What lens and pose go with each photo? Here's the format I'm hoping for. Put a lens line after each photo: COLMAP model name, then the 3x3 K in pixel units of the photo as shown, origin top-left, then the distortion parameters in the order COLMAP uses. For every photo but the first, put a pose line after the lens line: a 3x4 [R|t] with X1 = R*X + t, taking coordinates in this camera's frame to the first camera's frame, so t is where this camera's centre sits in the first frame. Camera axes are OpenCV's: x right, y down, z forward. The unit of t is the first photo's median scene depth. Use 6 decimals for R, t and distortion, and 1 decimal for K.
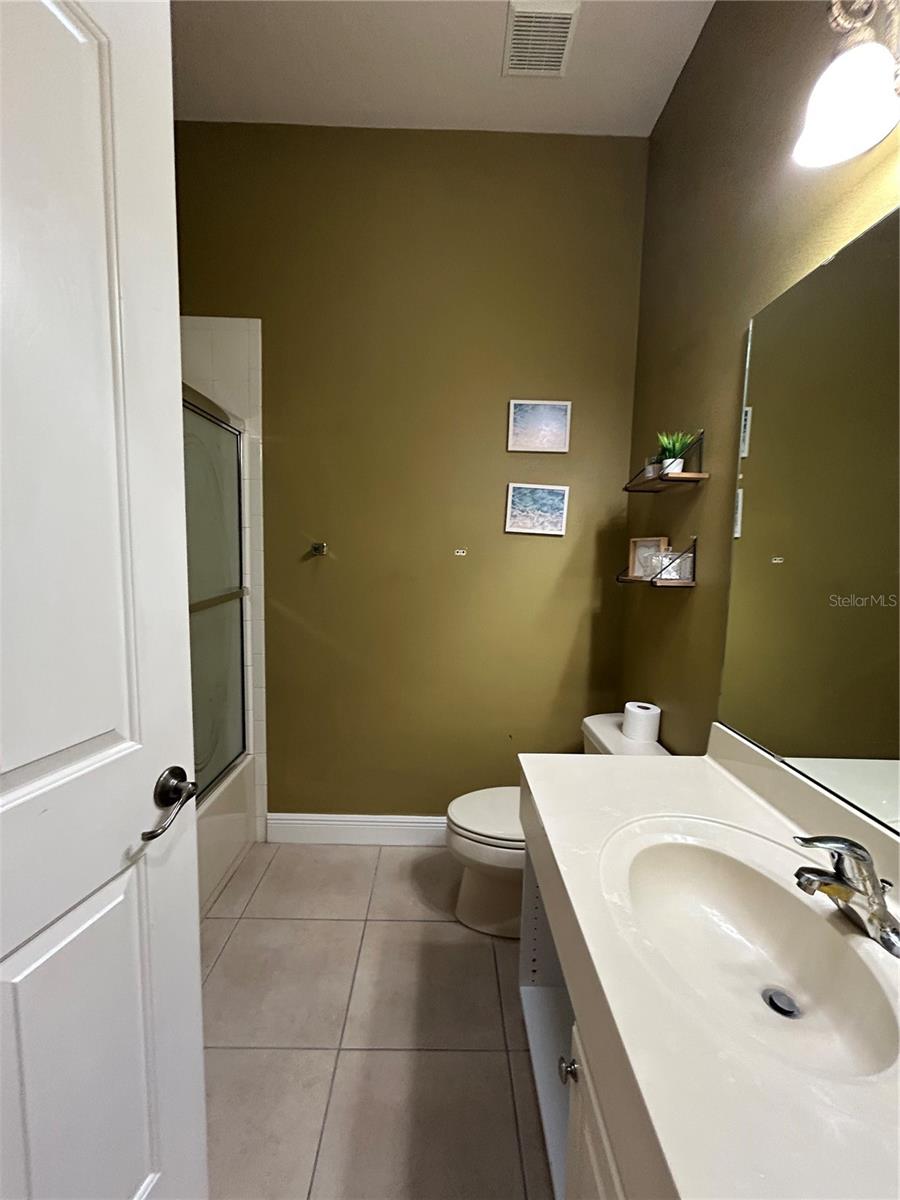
lens RADIAL K [[482.9, 0, 447.3], [0, 482.9, 604.9], [0, 0, 1]] dist [0.001869, -0.000172]
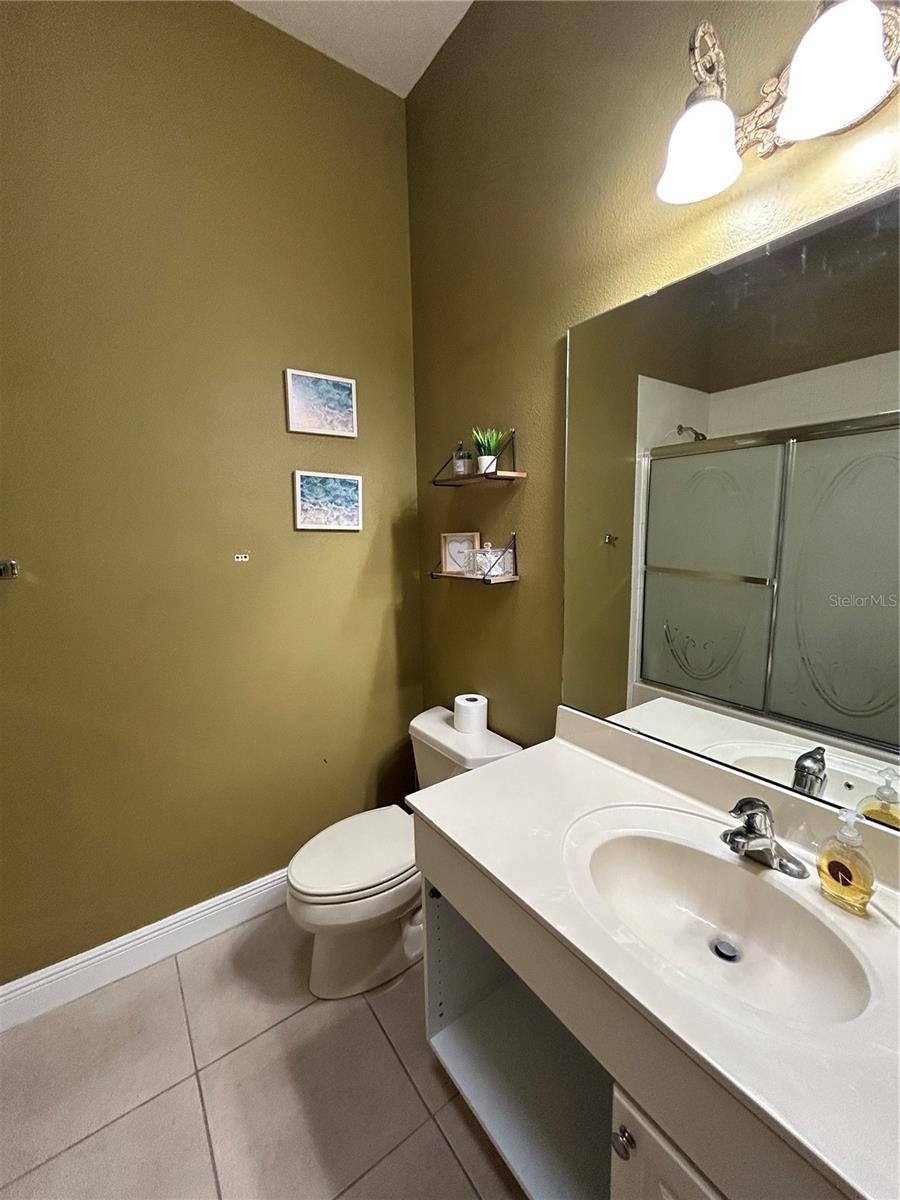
lens RADIAL K [[482.9, 0, 450.8], [0, 482.9, 603.9], [0, 0, 1]] dist [0.001869, -0.000172]
pose [[0.817617, -0.130984, 0.560666, -0.149368], [0.102460, 0.991337, 0.082181, -0.065021], [-0.566573, -0.009747, 0.823954, 0.157609]]
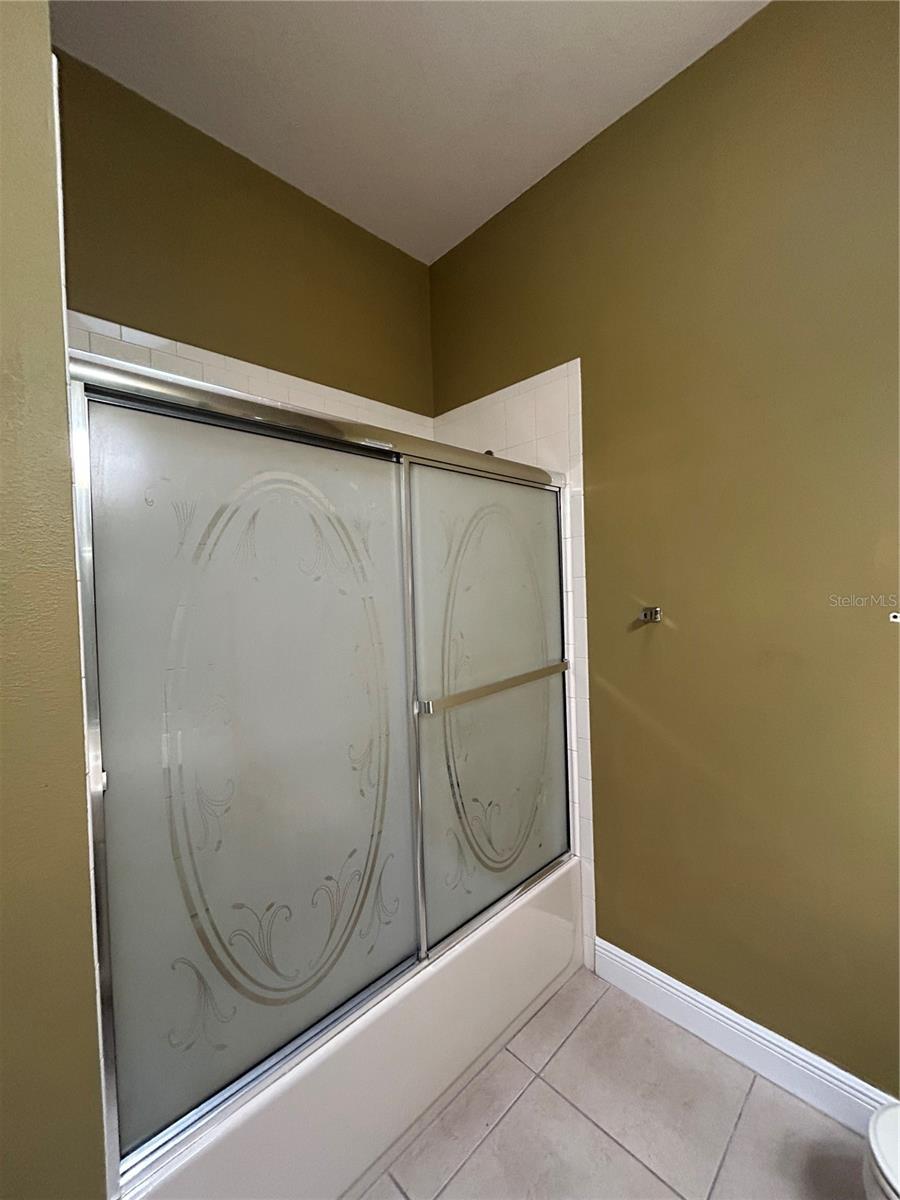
lens RADIAL K [[482.9, 0, 448.3], [0, 482.9, 604.6], [0, 0, 1]] dist [0.001869, -0.000172]
pose [[0.686519, -0.029726, -0.726504, 0.072921], [-0.032444, 0.996917, -0.071448, -0.067573], [0.726387, 0.072621, 0.683438, 0.240815]]
